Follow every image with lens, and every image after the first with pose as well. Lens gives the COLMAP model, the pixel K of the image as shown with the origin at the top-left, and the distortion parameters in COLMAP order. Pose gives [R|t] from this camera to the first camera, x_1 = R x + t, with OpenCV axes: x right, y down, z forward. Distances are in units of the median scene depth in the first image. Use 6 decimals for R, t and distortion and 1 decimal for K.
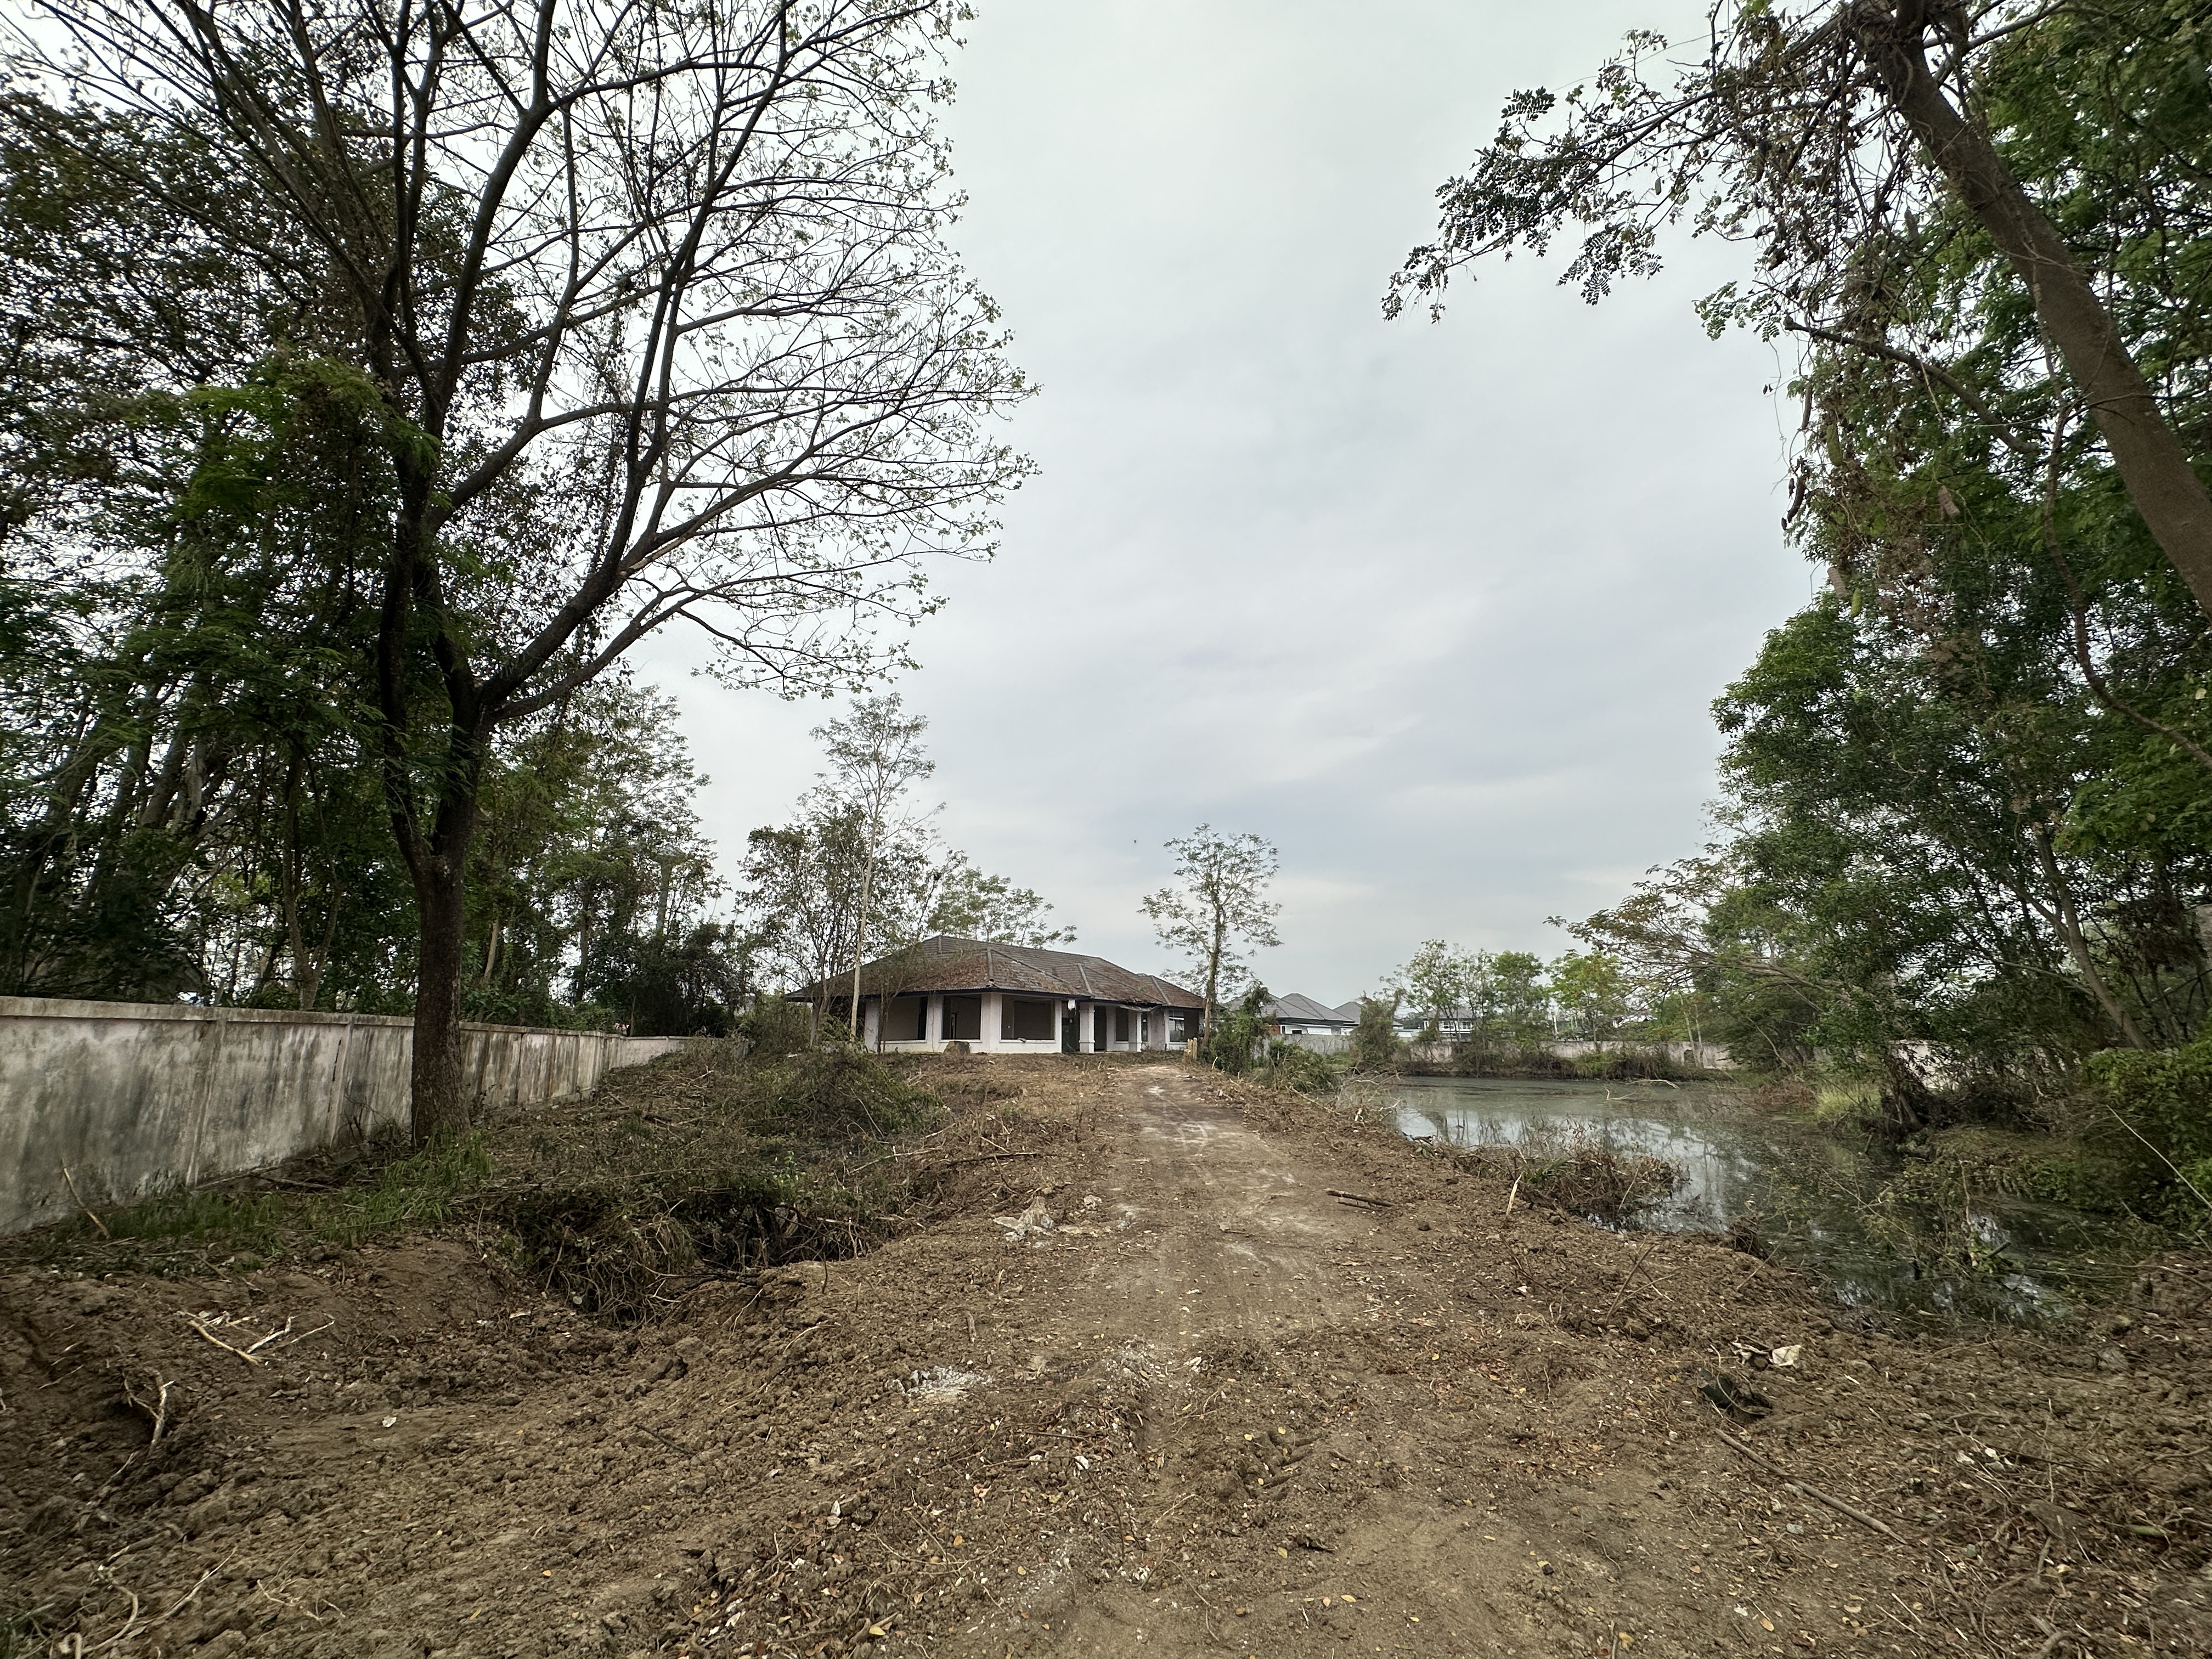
lens RADIAL K [[880.7, 0, 1106.0], [0, 880.7, 829.5], [0, 0, 1]] dist [0.001527, 0.000188]
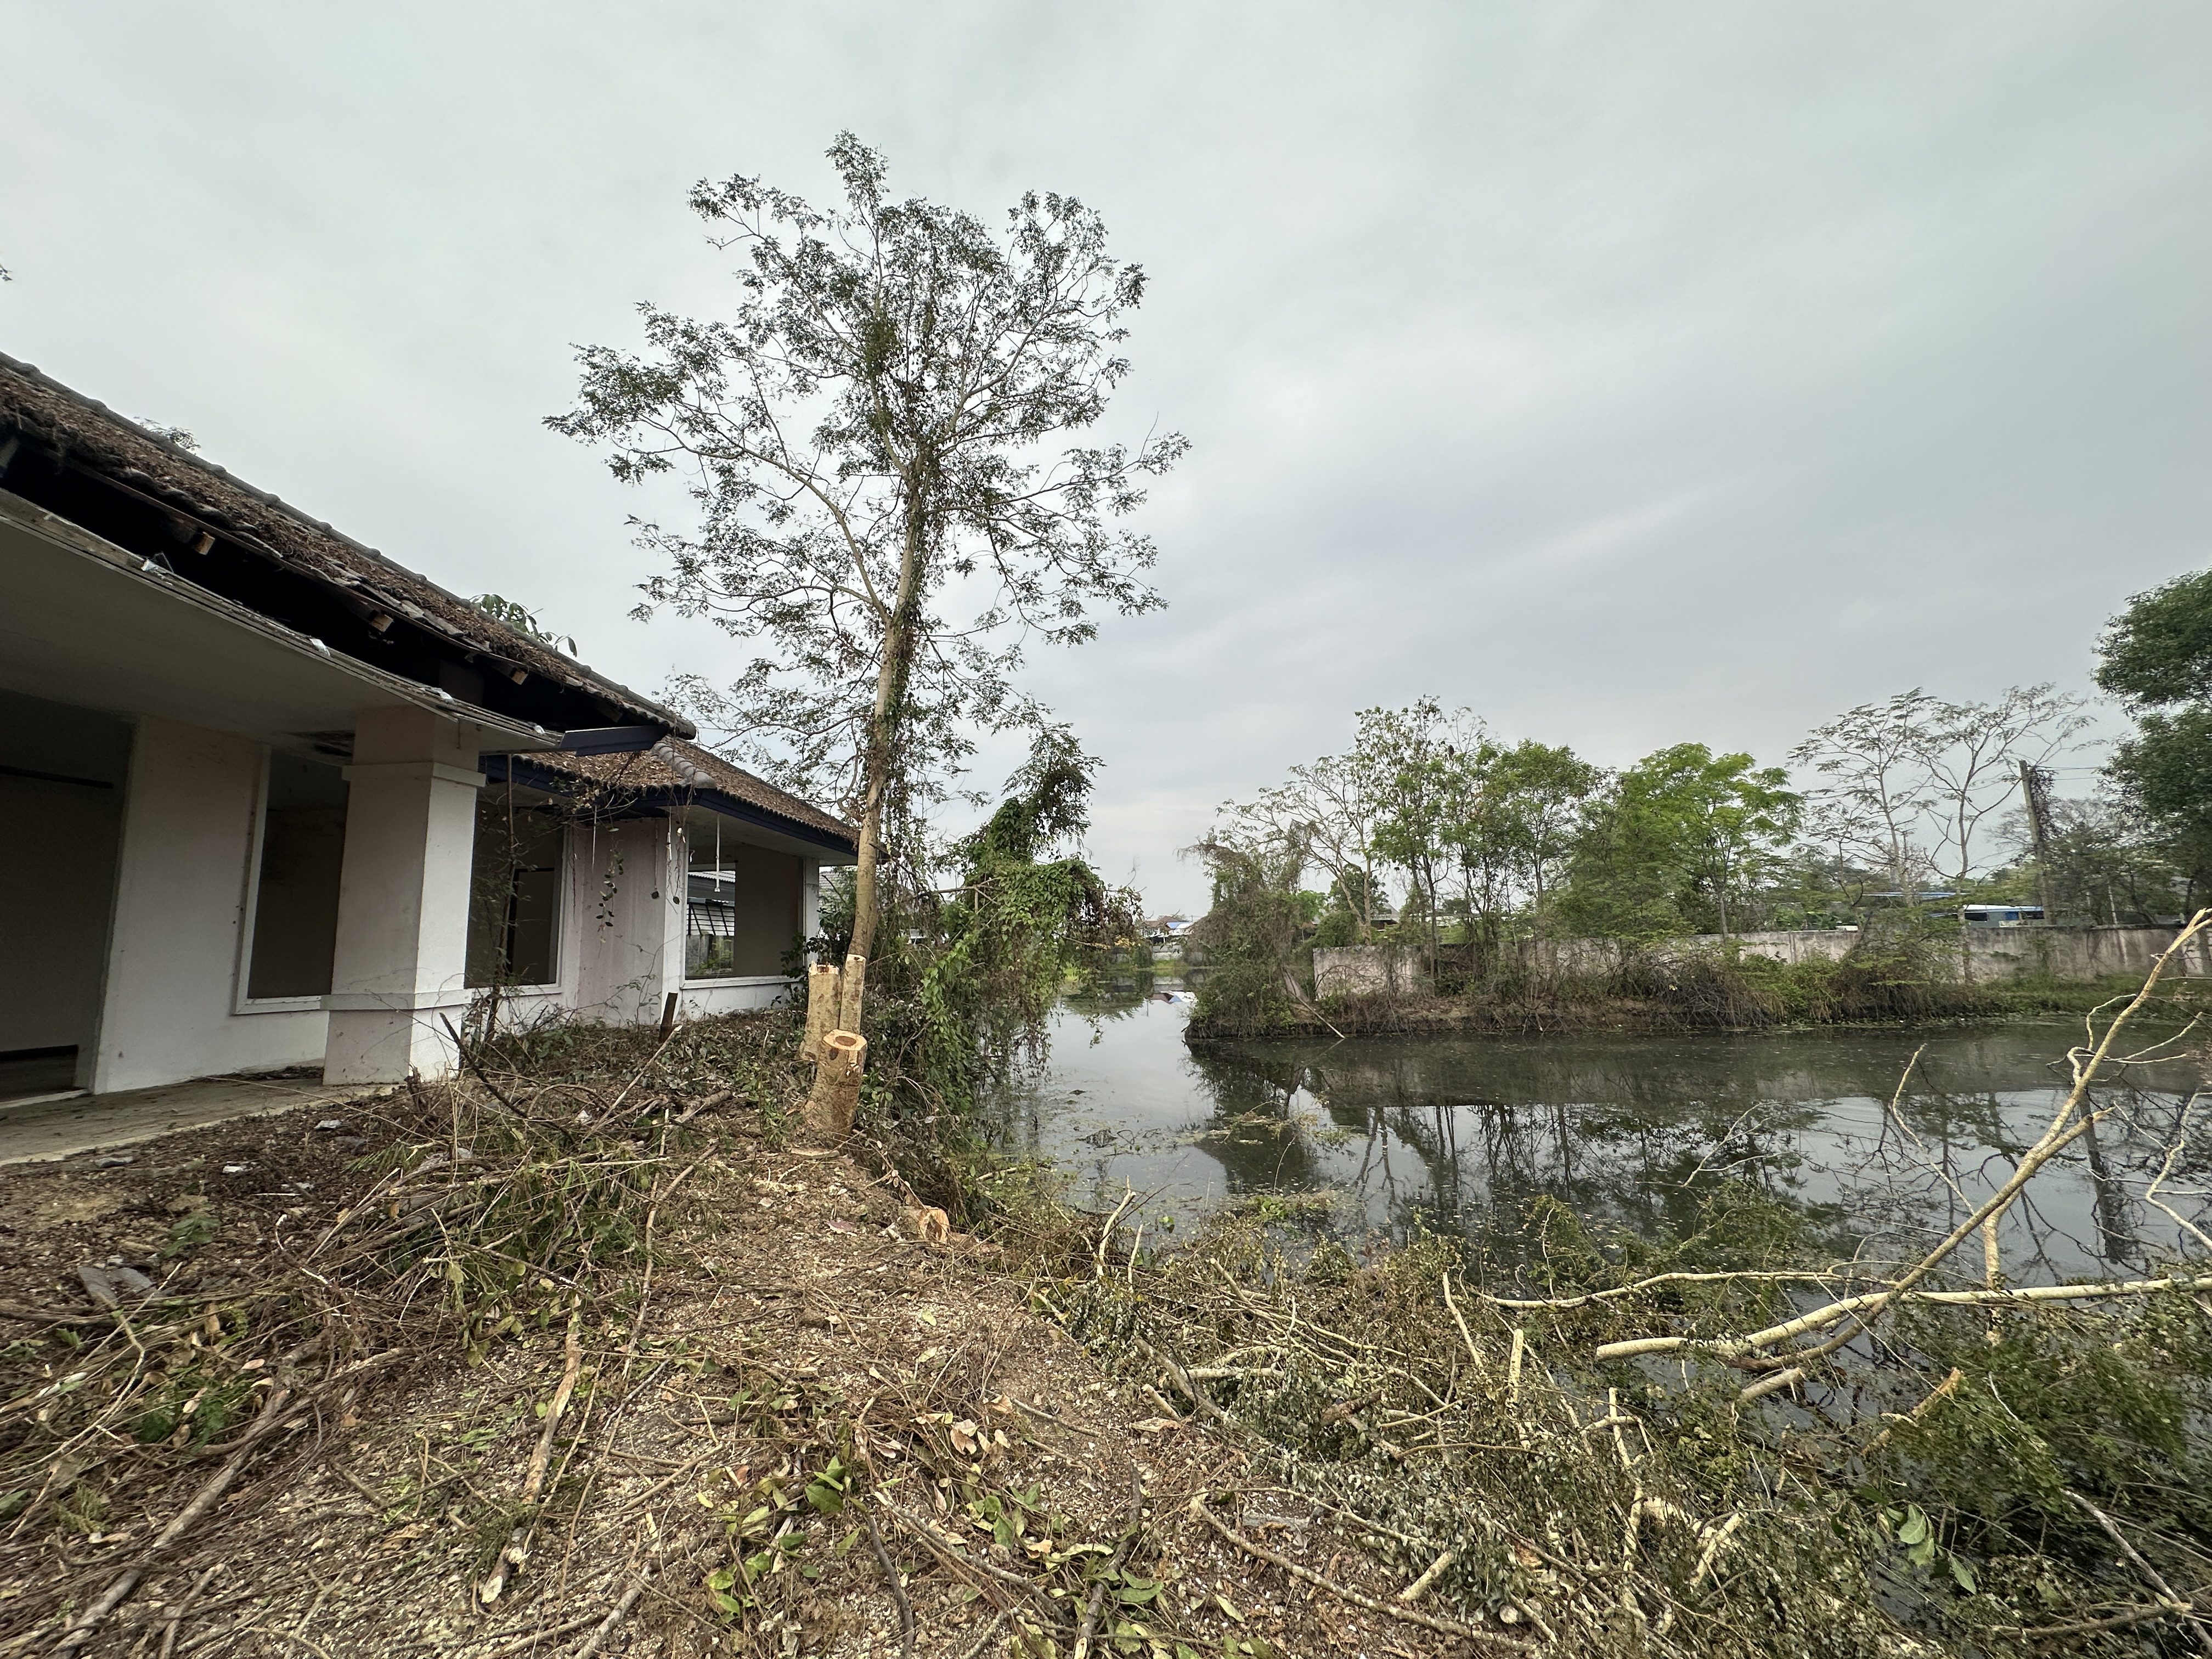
lens RADIAL K [[880.7, 0, 1106.0], [0, 880.7, 829.5], [0, 0, 1]] dist [0.001527, 0.000188]
pose [[0.852088, 0.042459, 0.521673, 0.062777], [-0.090087, 0.993727, 0.066268, 0.242058], [-0.515587, -0.103462, 0.850568, 1.024946]]
